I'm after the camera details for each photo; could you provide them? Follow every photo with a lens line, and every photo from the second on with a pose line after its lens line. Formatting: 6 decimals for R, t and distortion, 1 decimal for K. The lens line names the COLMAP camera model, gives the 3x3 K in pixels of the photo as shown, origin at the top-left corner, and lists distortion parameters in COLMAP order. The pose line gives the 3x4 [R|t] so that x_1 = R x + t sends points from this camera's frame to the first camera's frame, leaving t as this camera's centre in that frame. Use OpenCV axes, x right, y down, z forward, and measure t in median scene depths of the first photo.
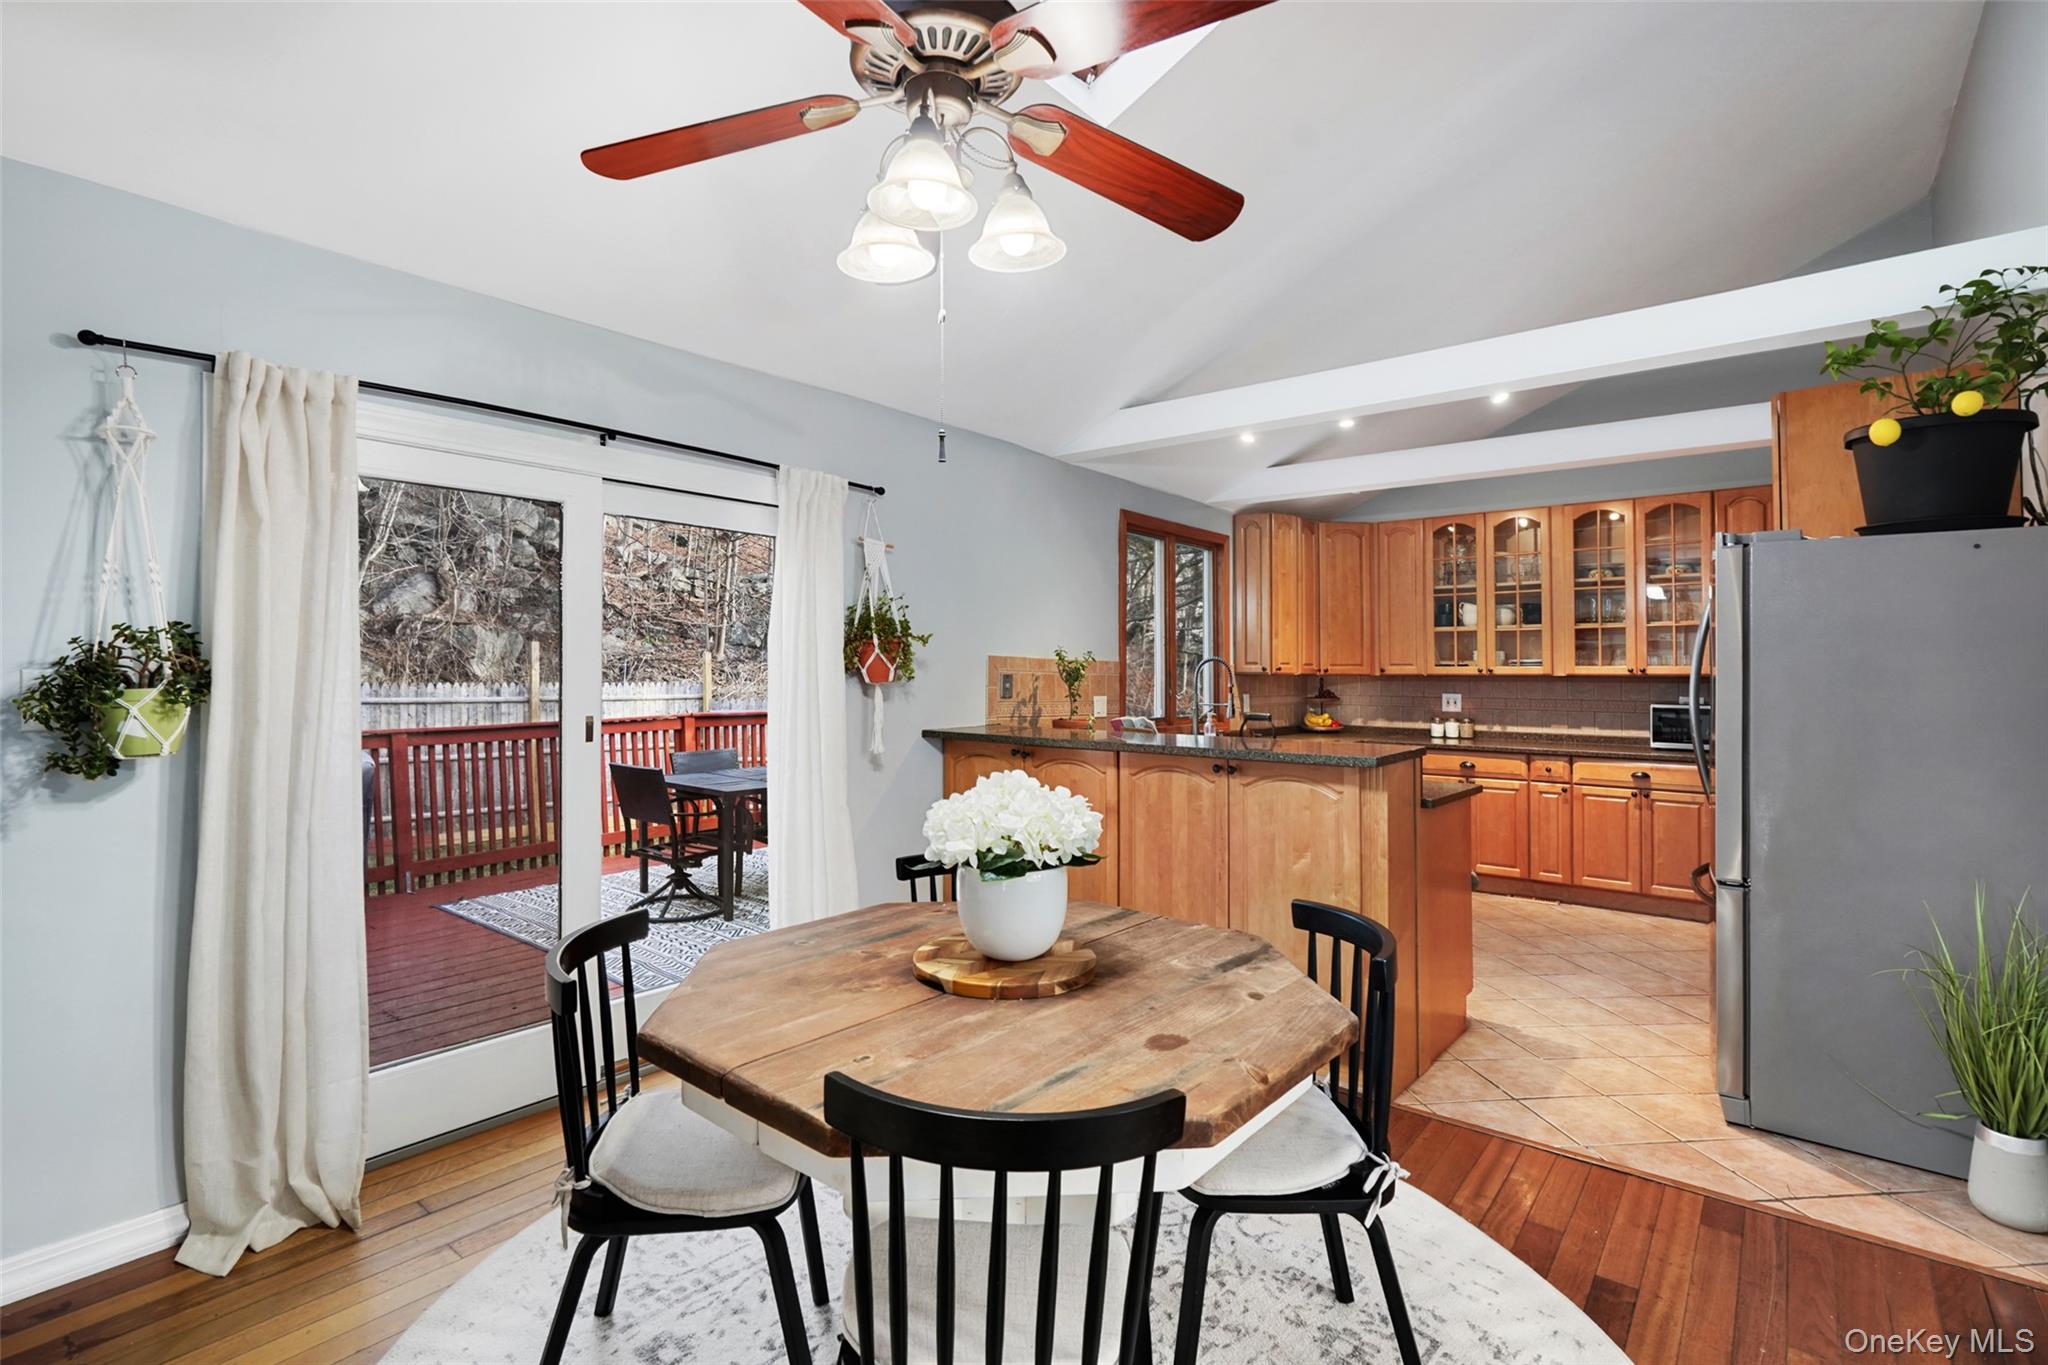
lens RADIAL K [[952.4, 0, 1011.9], [0, 952.4, 657.5], [0, 0, 1]] dist [-0.006016, -0.000244]
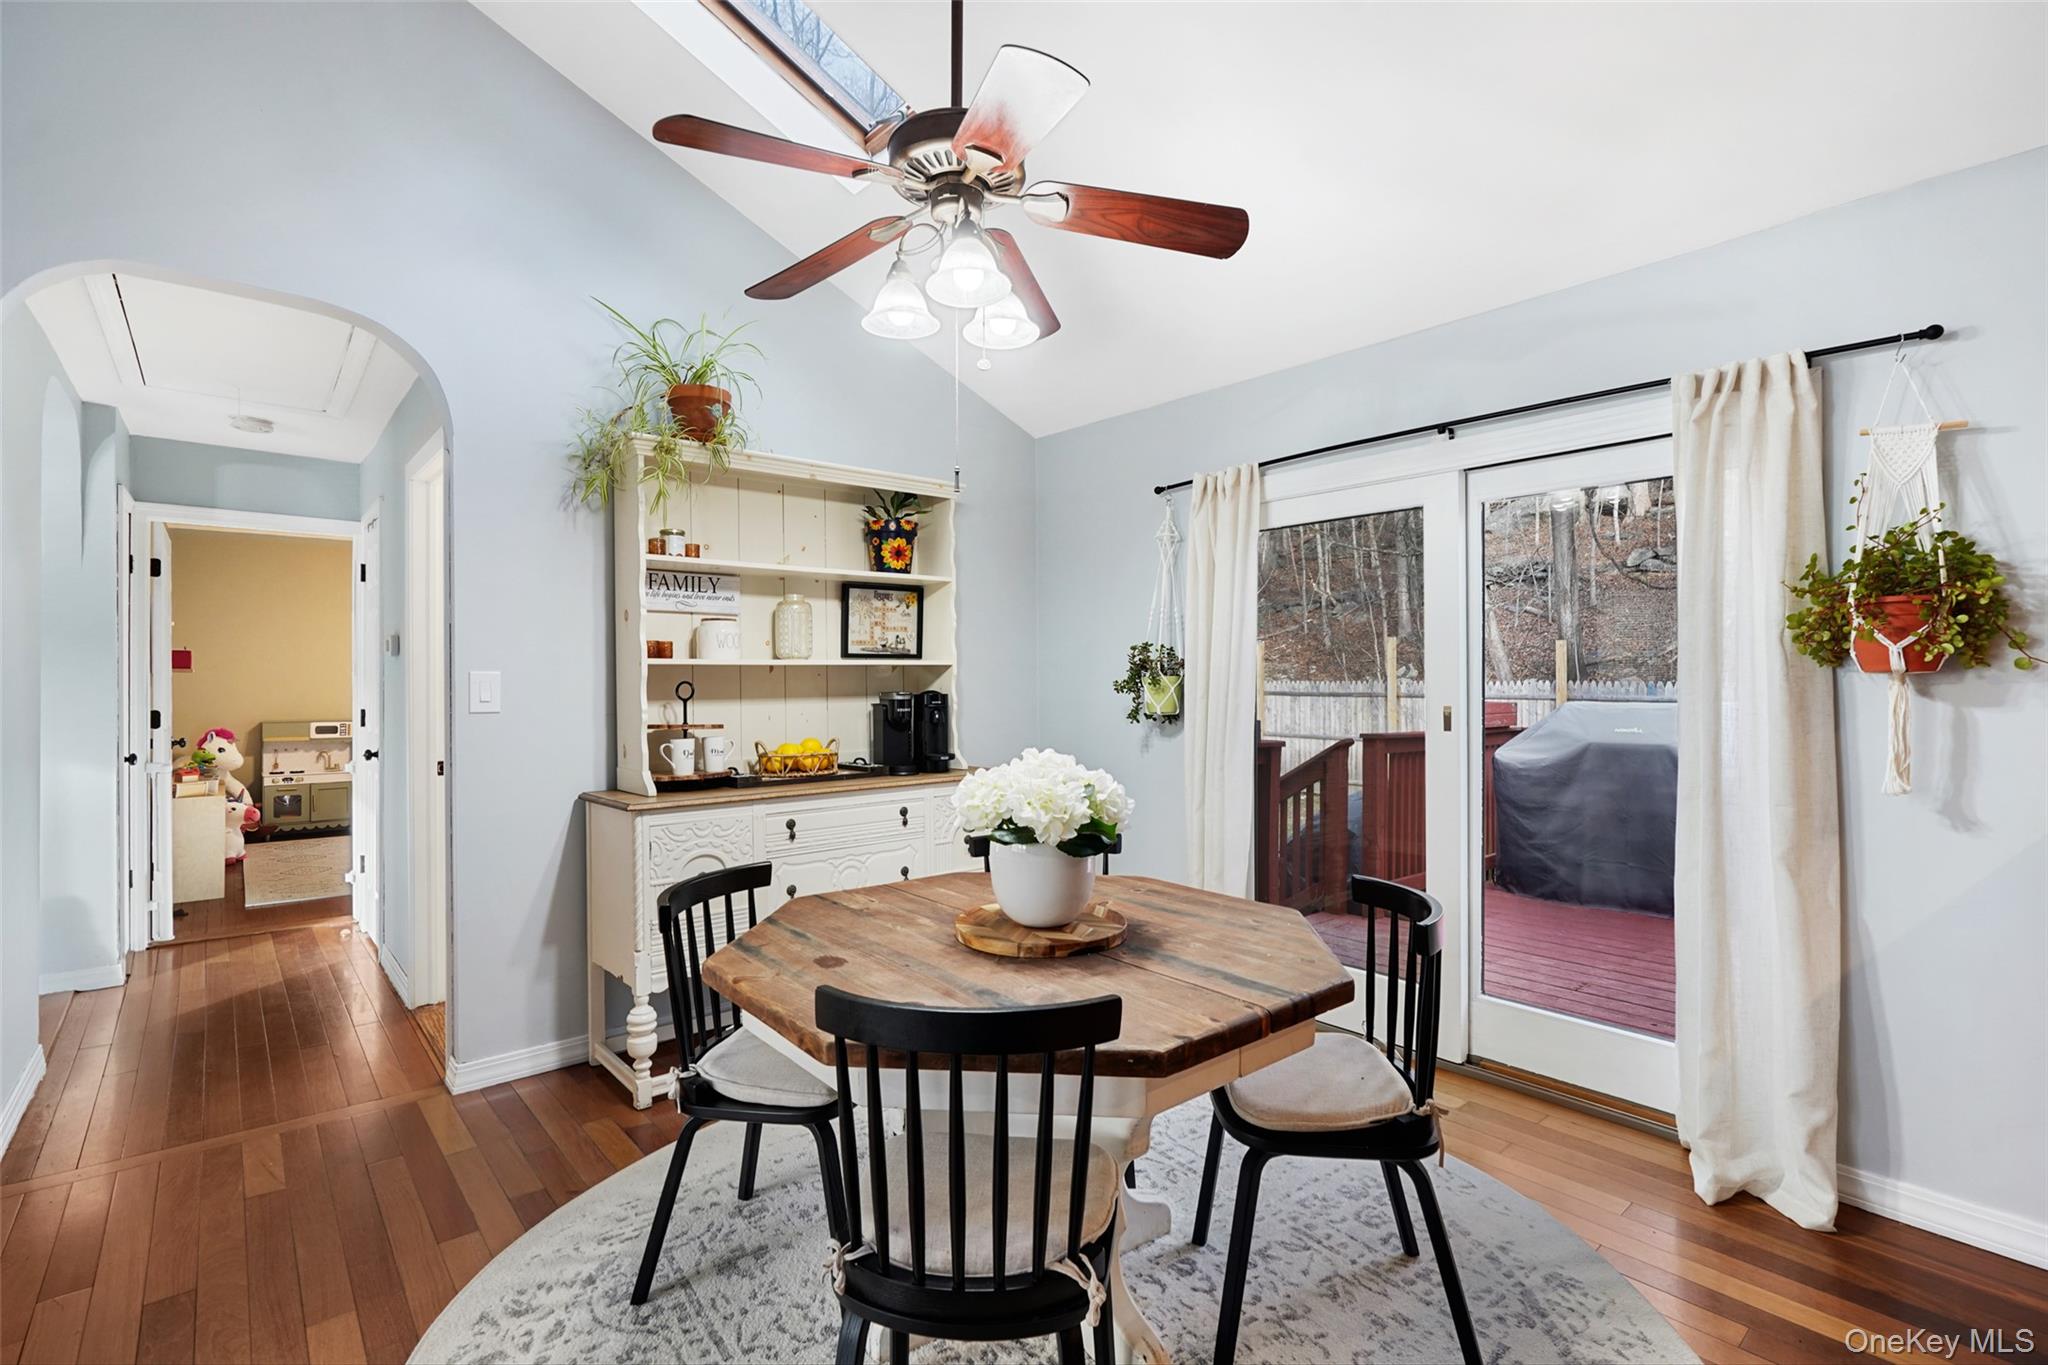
lens RADIAL K [[939.6, 0, 1020.0], [0, 939.6, 670.9], [0, 0, 1]] dist [-0.011318, -0.000015]
pose [[-0.169672, -0.011128, -0.985438, 0.324298], [0.017792, 0.999739, -0.014353, 0.015521], [0.985340, -0.019969, -0.169430, 0.364477]]
